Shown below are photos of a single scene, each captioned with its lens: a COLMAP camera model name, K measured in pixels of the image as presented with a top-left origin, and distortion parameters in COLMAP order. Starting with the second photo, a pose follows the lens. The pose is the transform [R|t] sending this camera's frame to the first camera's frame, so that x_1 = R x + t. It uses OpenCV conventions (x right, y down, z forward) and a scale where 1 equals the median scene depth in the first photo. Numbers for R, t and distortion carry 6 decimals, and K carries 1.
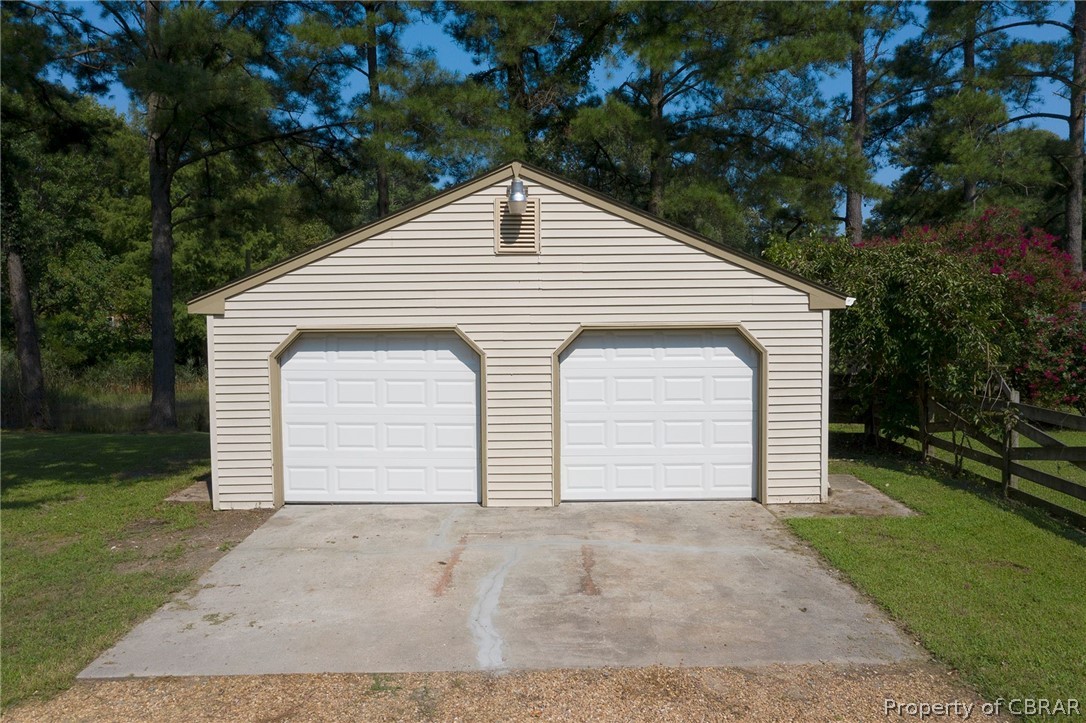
lens RADIAL K [[849.8, 0, 546.0], [0, 849.8, 363.2], [0, 0, 1]] dist [-0.001489, -0.009465]
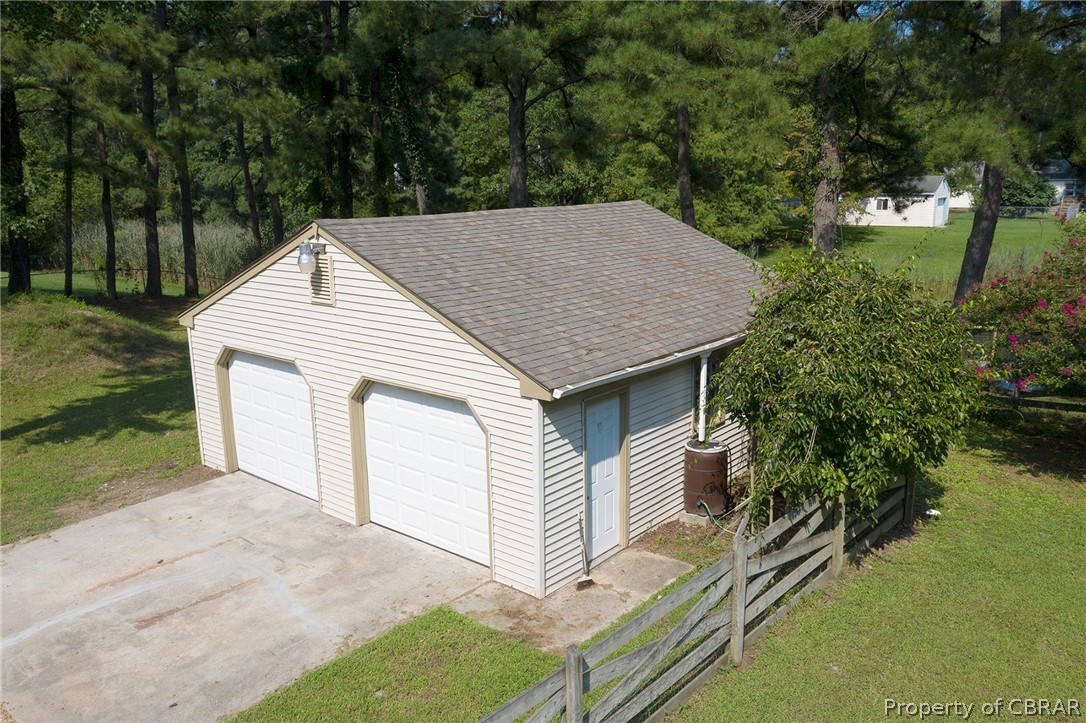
lens RADIAL K [[849.8, 0, 546.0], [0, 849.8, 363.2], [0, 0, 1]] dist [-0.001489, -0.009465]
pose [[0.761960, 0.141875, -0.631892, 0.909708], [-0.031590, 0.982690, 0.182546, -0.266610], [0.646853, -0.119131, 0.753253, 0.340746]]
